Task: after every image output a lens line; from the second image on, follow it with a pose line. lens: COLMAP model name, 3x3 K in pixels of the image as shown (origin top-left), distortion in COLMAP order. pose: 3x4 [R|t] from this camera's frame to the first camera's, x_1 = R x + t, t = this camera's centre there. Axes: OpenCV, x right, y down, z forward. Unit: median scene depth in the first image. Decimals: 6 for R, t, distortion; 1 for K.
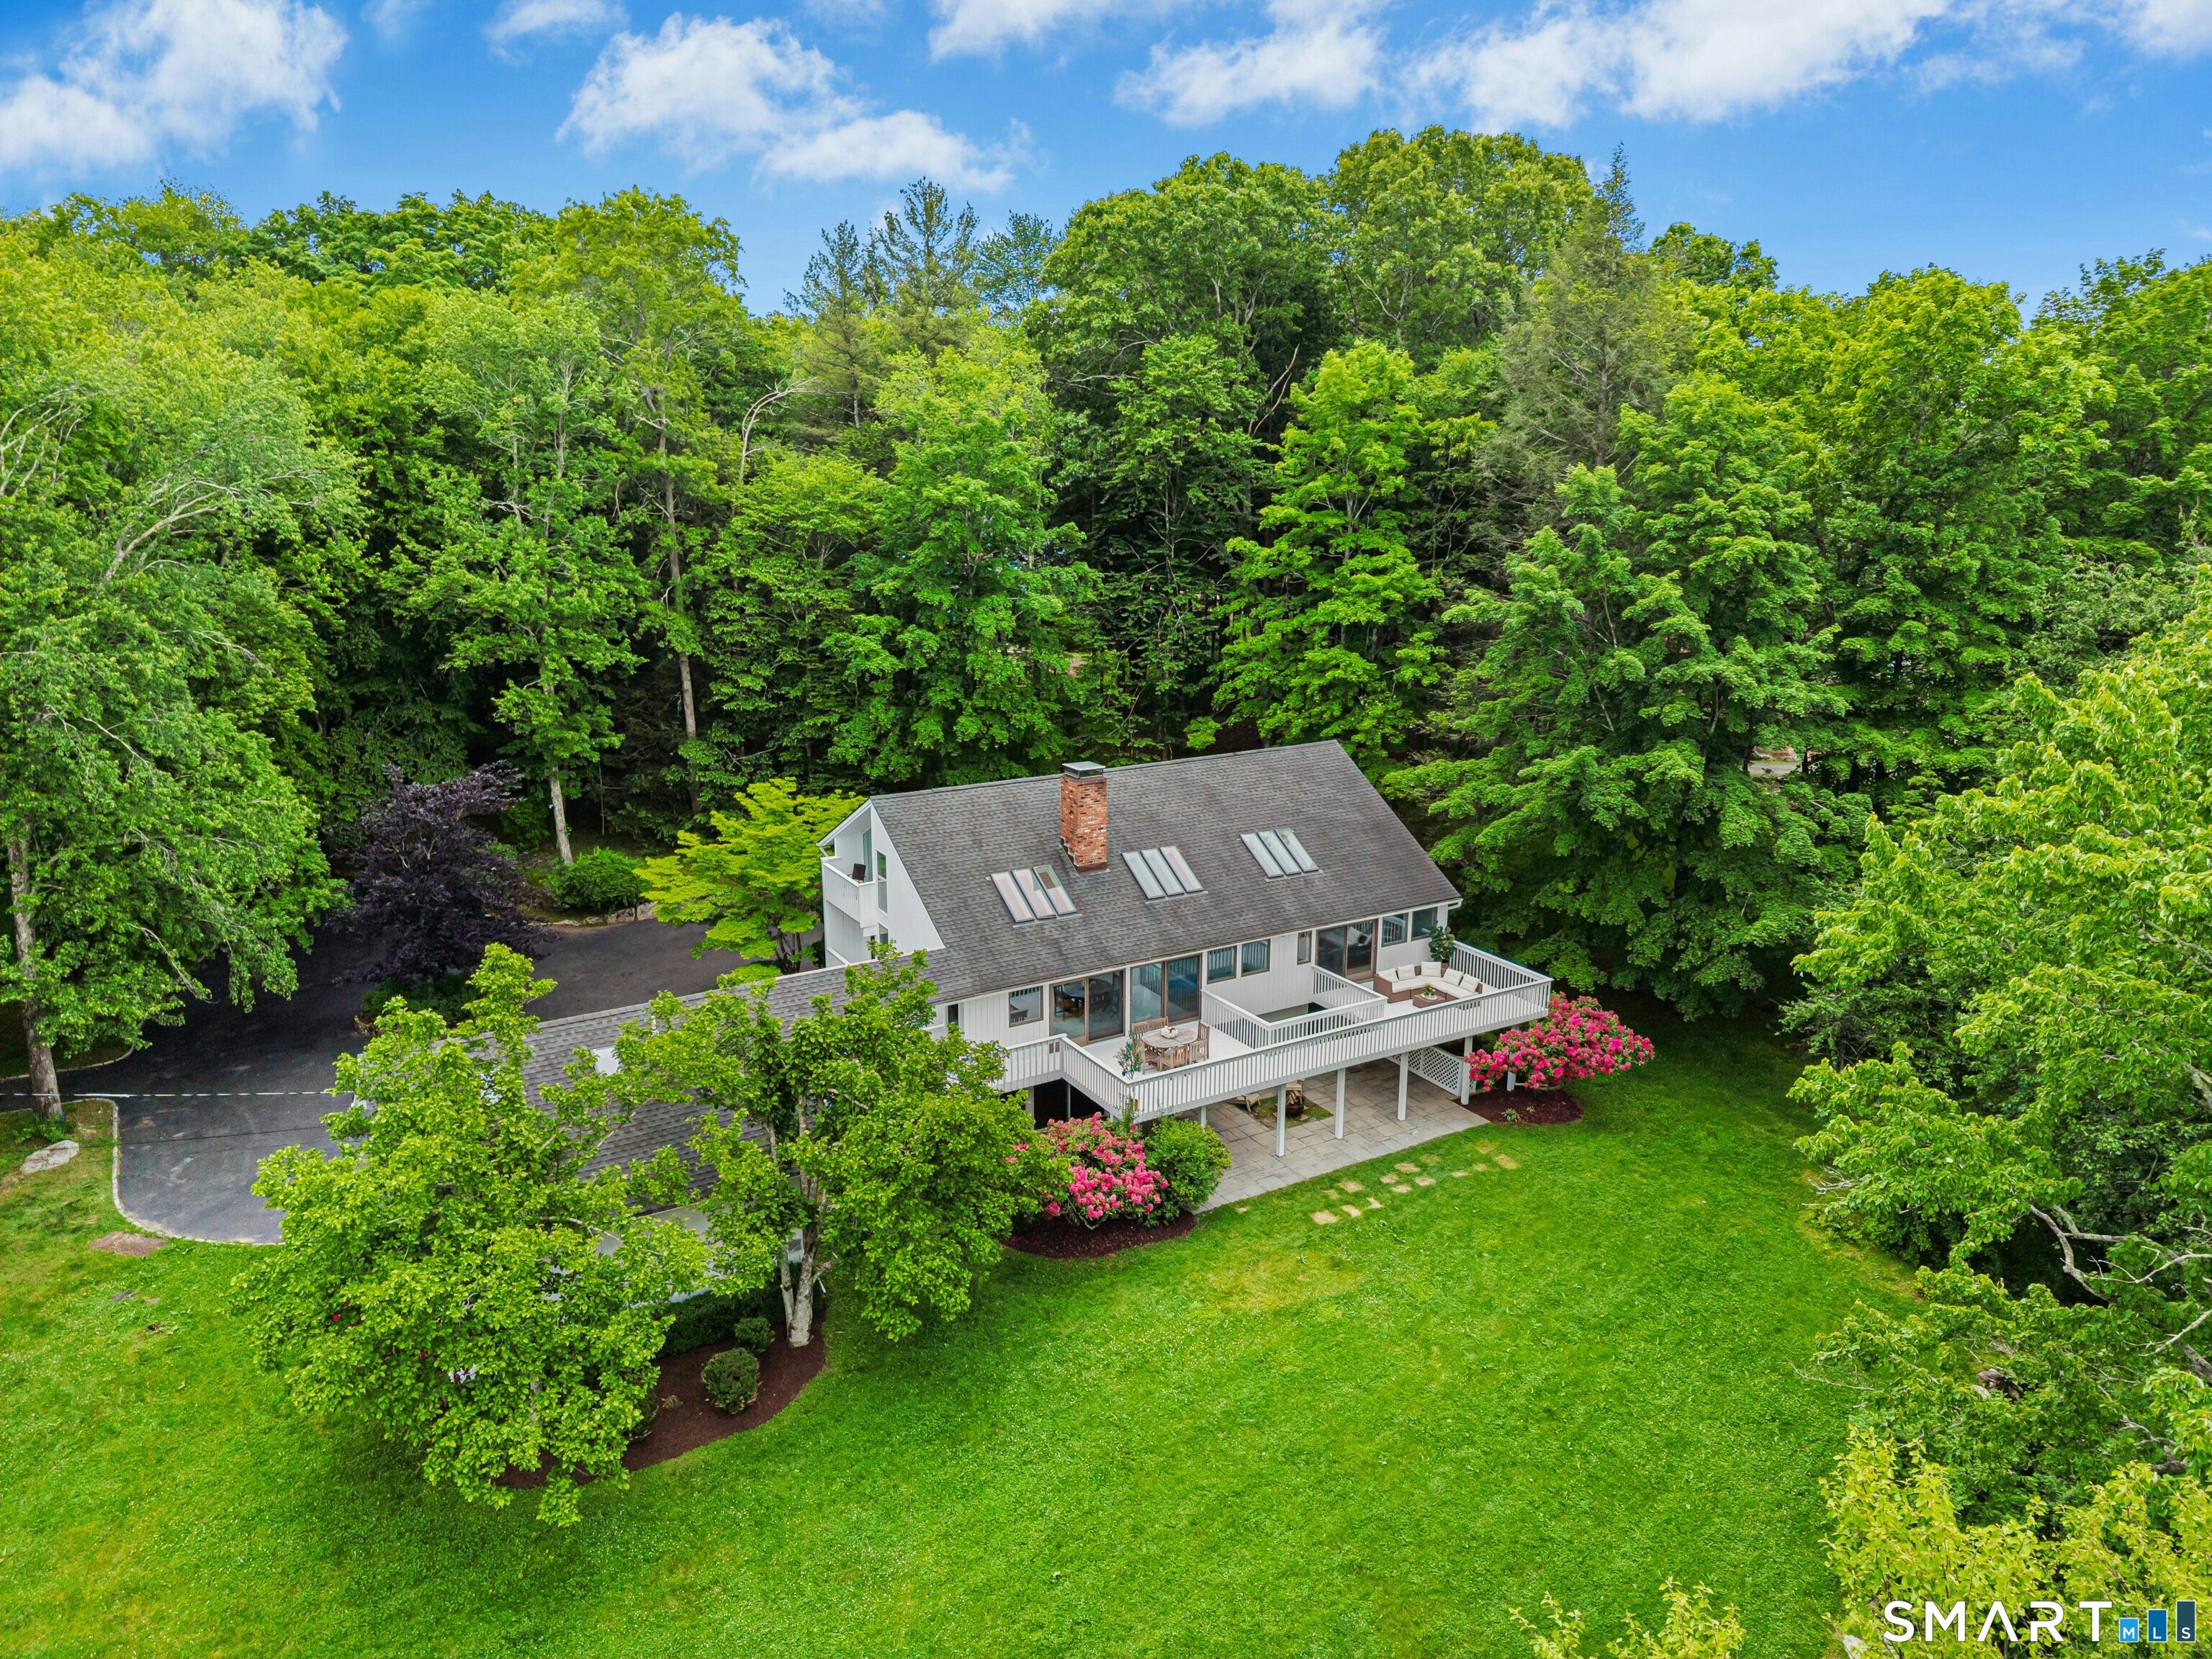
lens RADIAL K [[1471.5, 0, 1100.4], [0, 1471.5, 864.0], [0, 0, 1]] dist [0.067851, -0.076823]
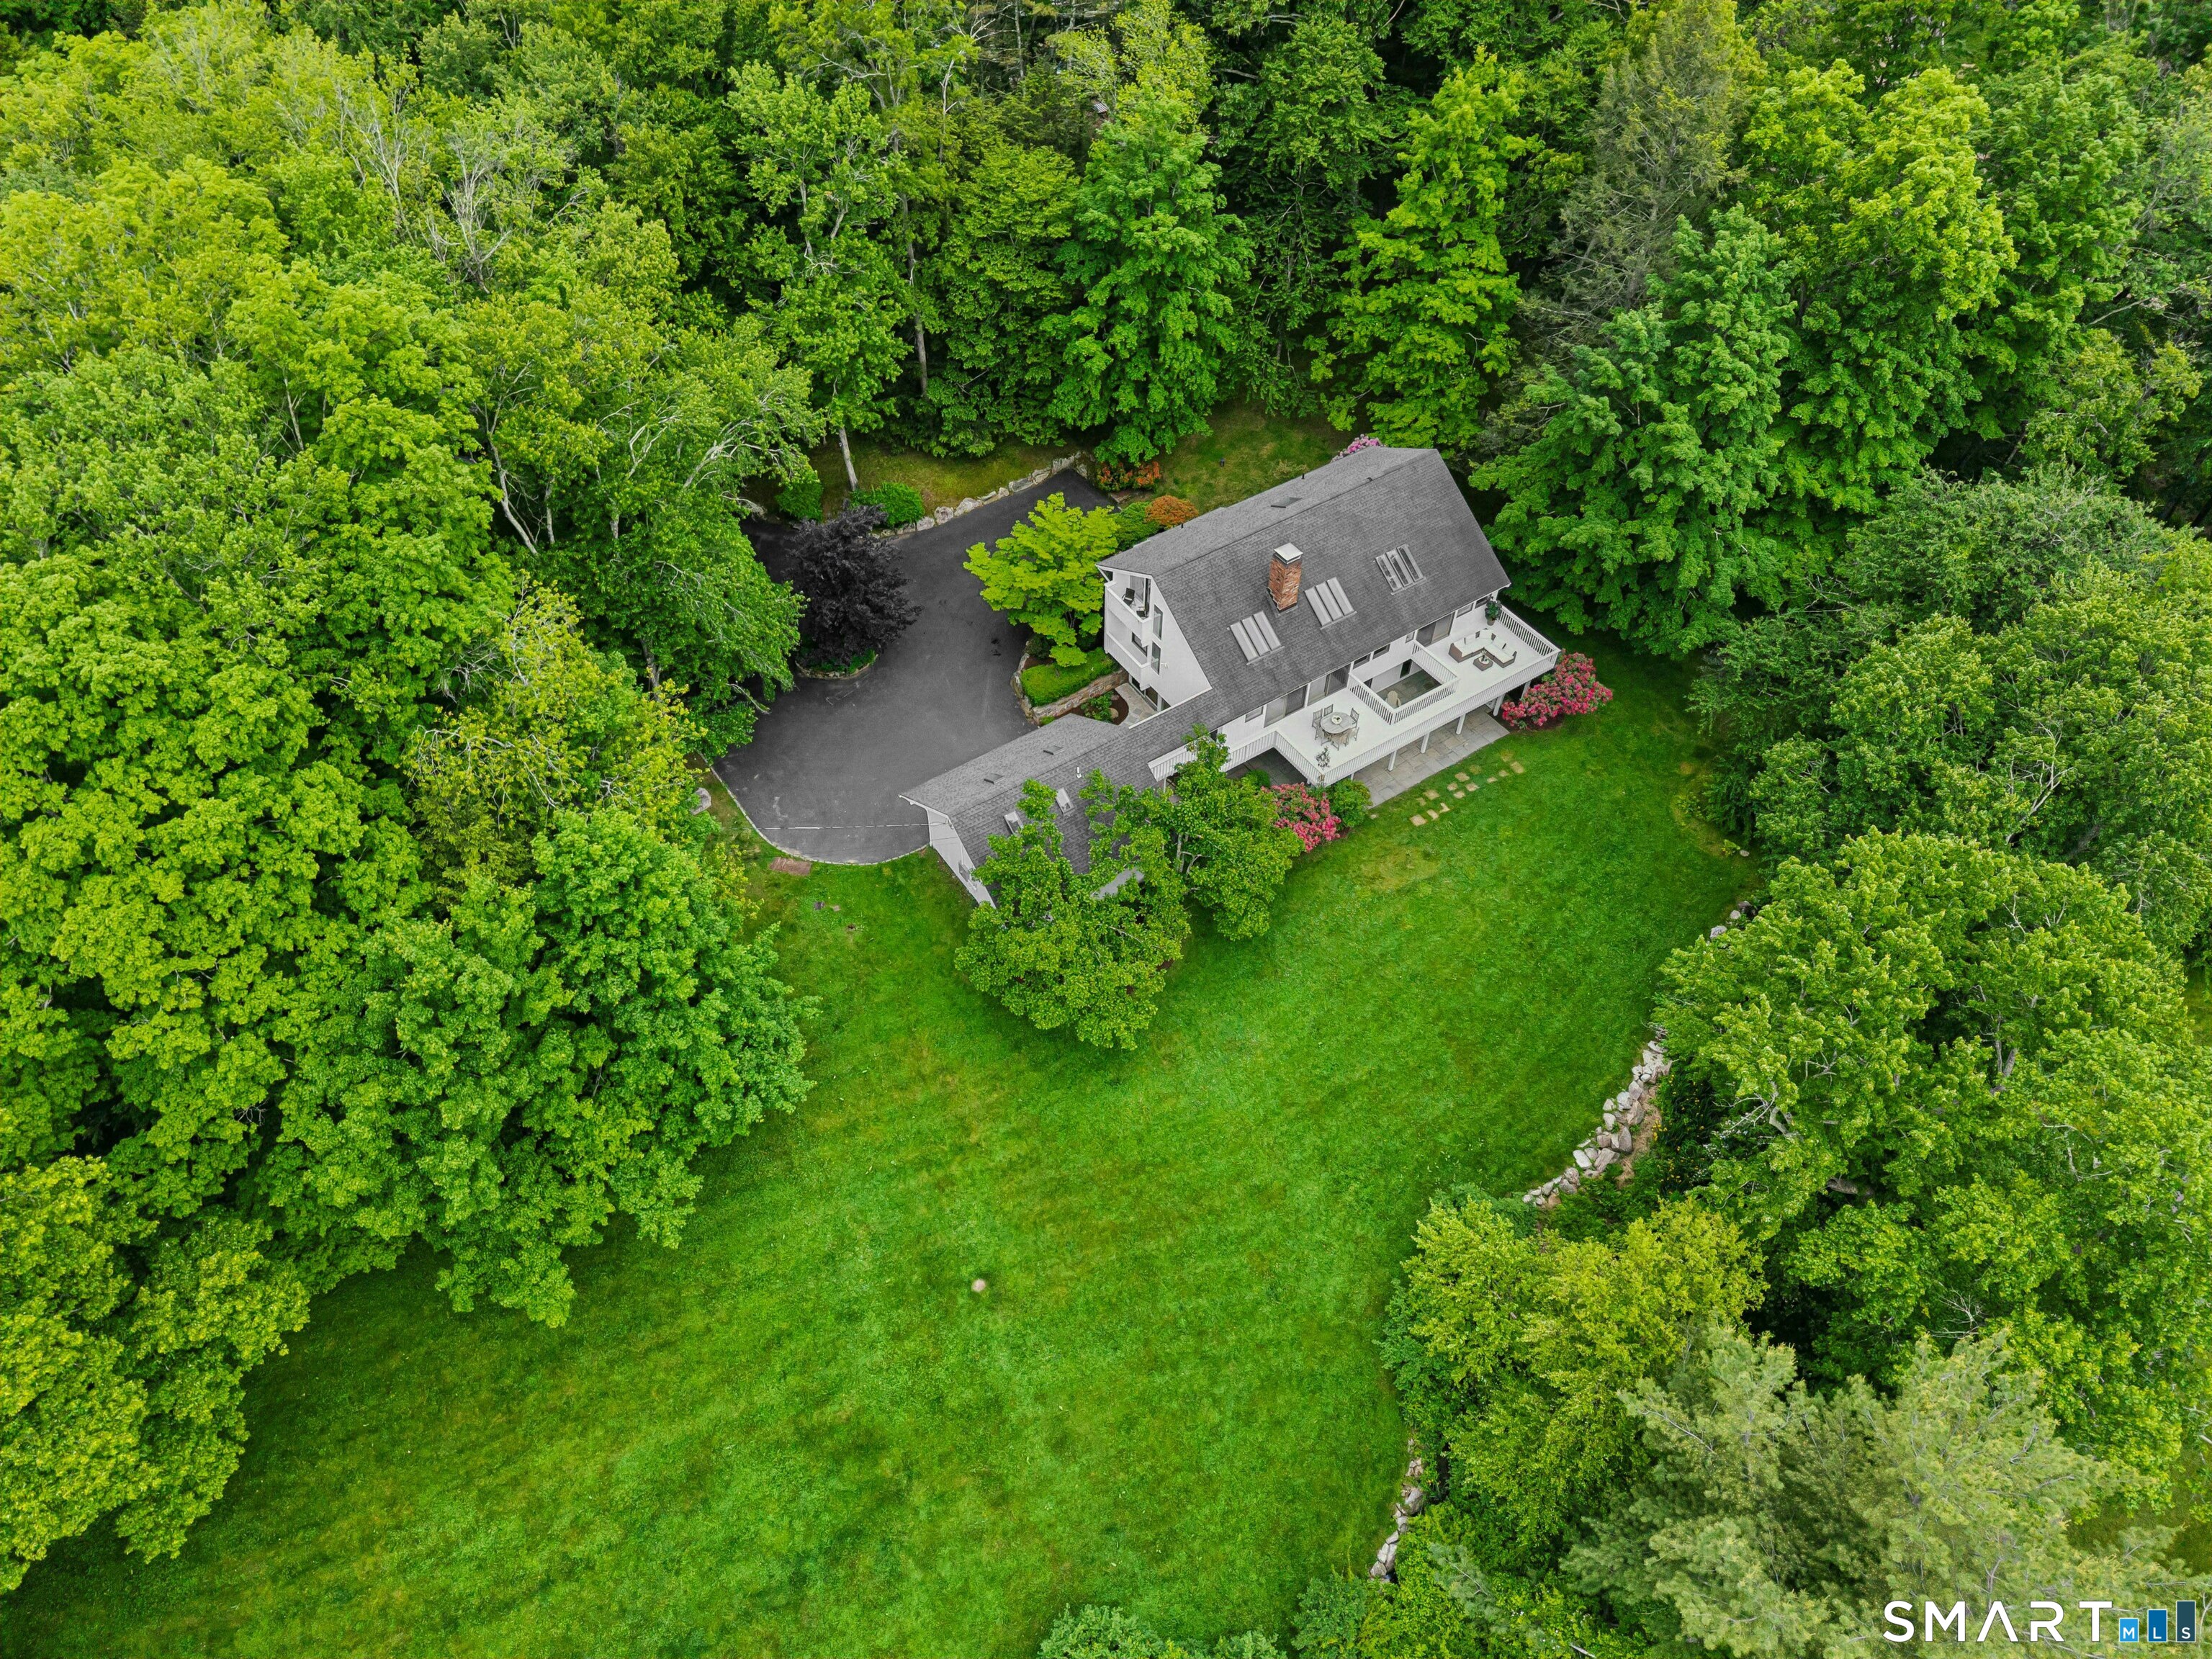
lens RADIAL K [[1471.5, 0, 1100.4], [0, 1471.5, 864.0], [0, 0, 1]] dist [0.067851, -0.076823]
pose [[0.998548, -0.036665, 0.039465, -0.282142], [0.008969, 0.835550, 0.549342, -0.645393], [-0.053117, -0.548190, 0.834665, -0.480695]]
